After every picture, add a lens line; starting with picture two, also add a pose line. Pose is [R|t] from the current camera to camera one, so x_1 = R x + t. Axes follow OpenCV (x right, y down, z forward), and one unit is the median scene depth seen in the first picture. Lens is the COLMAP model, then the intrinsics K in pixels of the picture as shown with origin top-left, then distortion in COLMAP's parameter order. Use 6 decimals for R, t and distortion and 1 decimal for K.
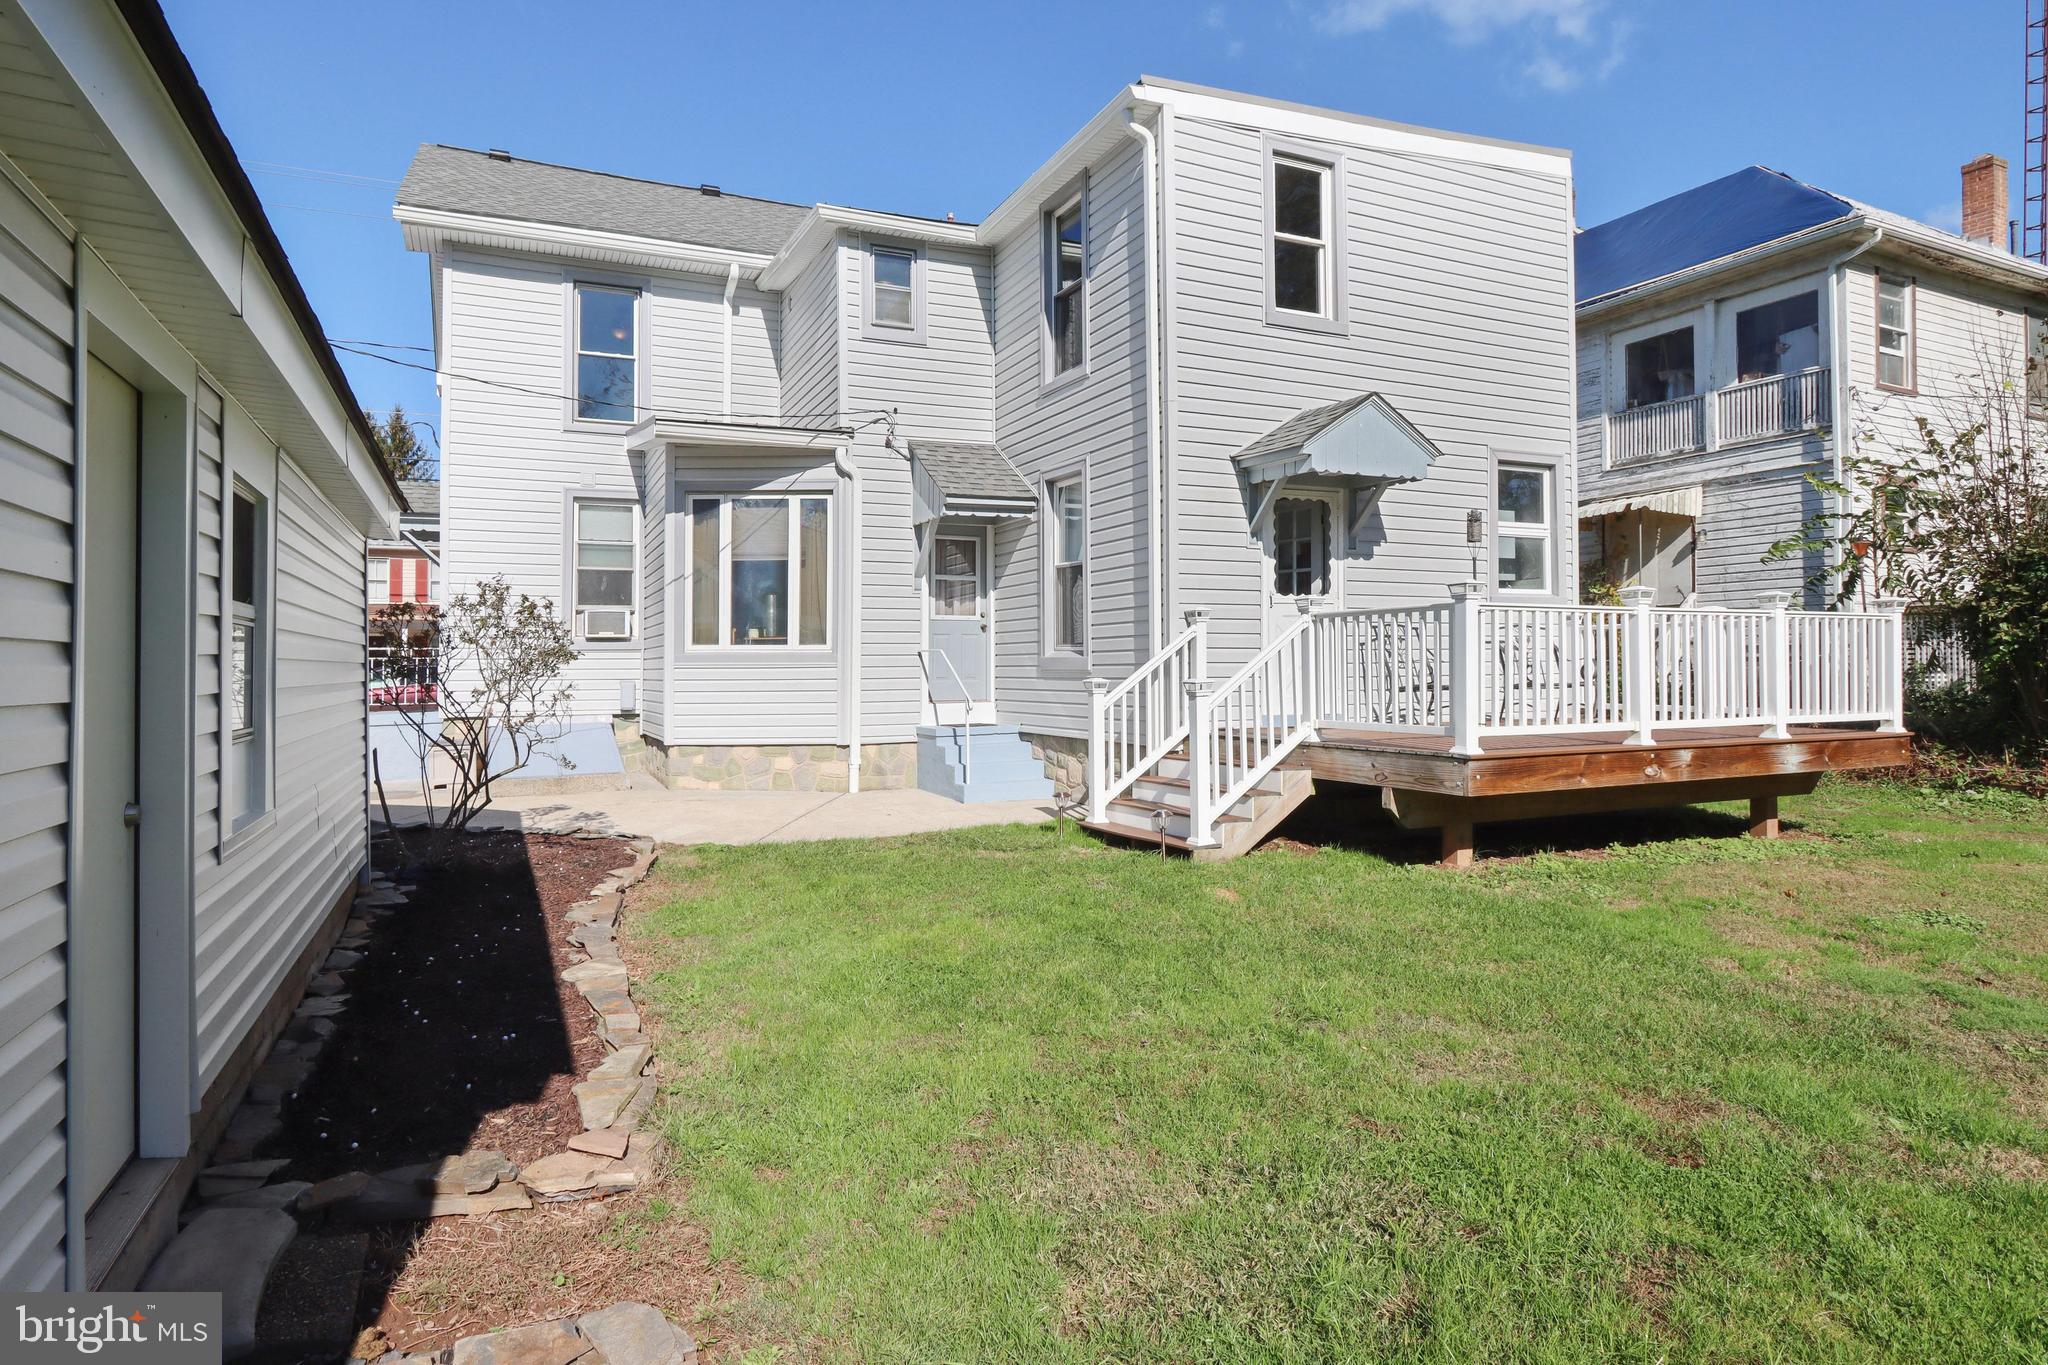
lens RADIAL K [[1164.3, 0, 1019.4], [0, 1164.3, 647.5], [0, 0, 1]] dist [-0.044987, 0.000050]
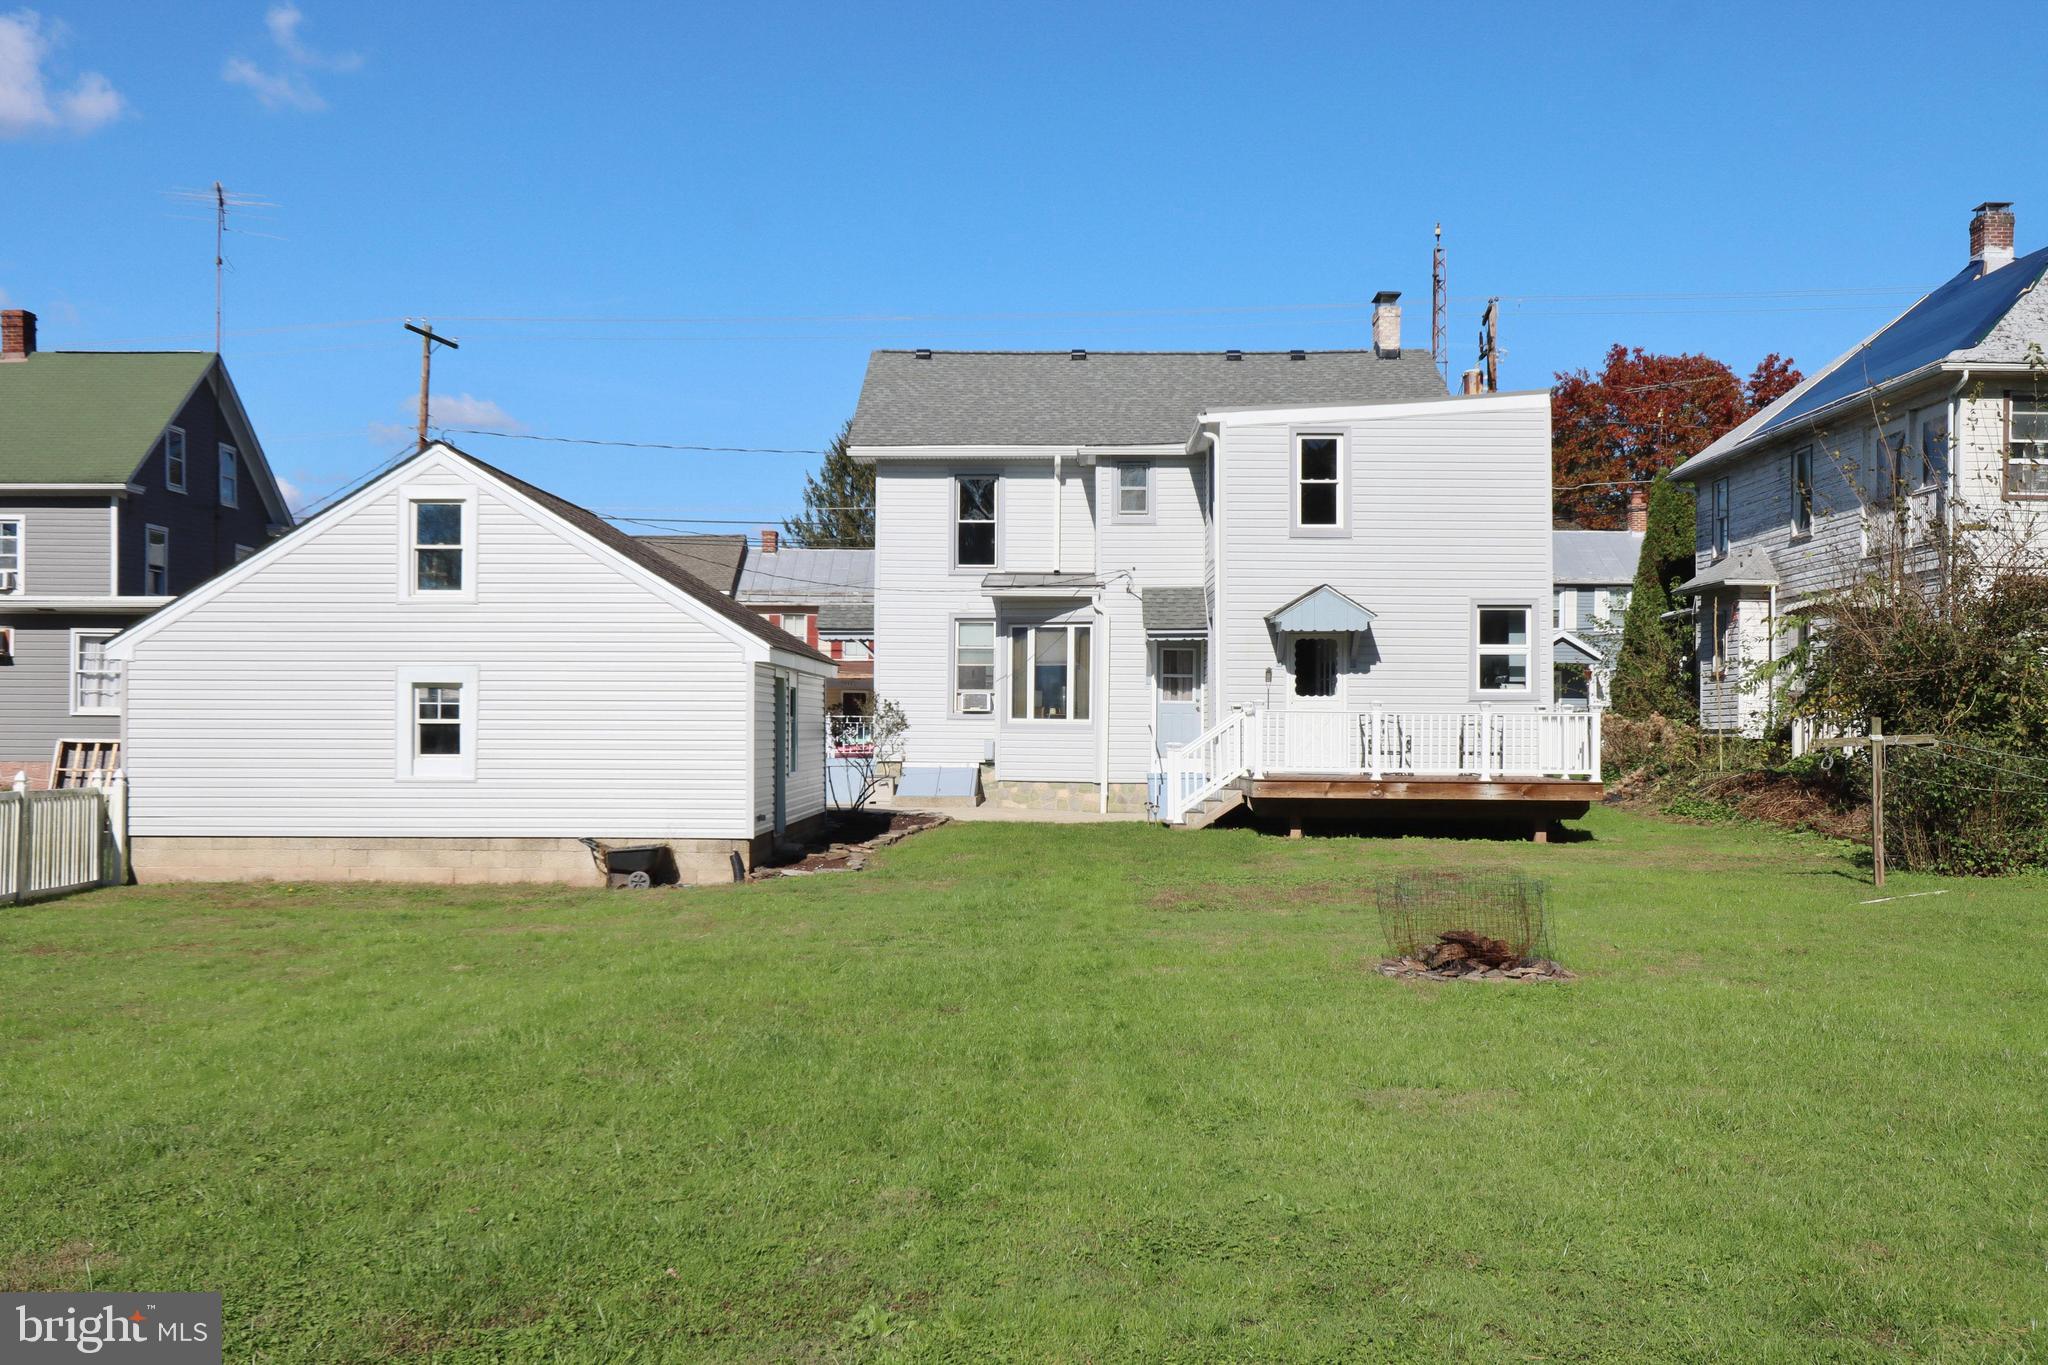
lens RADIAL K [[2114.6, 0, 1024.0], [0, 2114.6, 682.5], [0, 0, 1]] dist [-0.003317, -0.000421]
pose [[0.904588, 0.006880, -0.426232, 0.982849], [-0.008327, 0.999964, -0.001531, -0.047531], [0.426206, 0.004934, 0.904613, -1.644506]]
